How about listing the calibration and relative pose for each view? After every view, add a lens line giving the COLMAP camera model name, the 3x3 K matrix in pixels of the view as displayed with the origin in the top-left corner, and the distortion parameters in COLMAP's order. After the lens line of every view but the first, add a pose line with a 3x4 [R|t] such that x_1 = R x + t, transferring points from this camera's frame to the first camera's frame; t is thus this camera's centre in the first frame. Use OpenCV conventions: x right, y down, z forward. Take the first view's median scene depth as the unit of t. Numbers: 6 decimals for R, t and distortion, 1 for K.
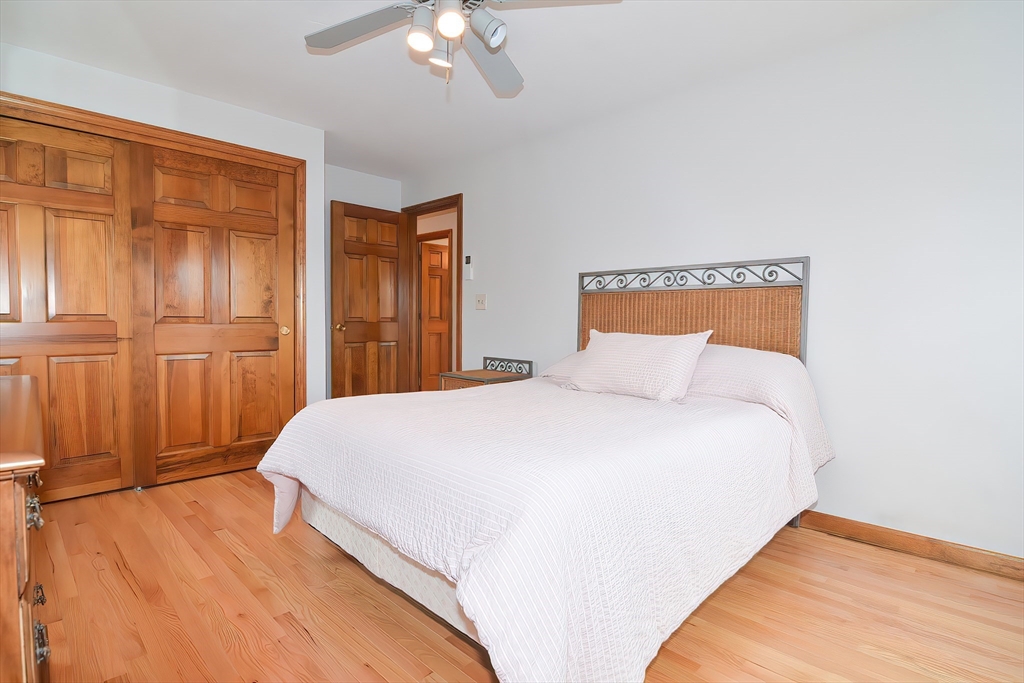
lens RADIAL K [[498.7, 0, 509.8], [0, 498.7, 337.8], [0, 0, 1]] dist [0.004201, -0.001024]
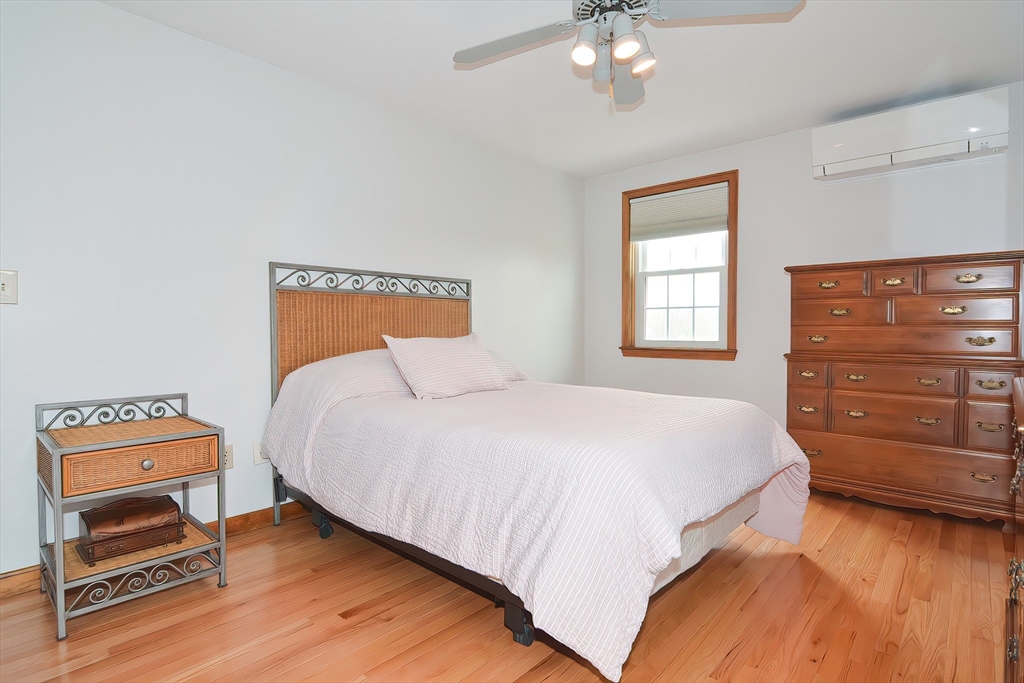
lens RADIAL K [[498.7, 0, 509.8], [0, 498.7, 337.8], [0, 0, 1]] dist [0.004201, -0.001024]
pose [[-0.020151, -0.034492, 0.999202, -0.687649], [0.033846, 0.998808, 0.035162, -0.034421], [-0.999224, 0.034528, -0.018960, 0.741317]]
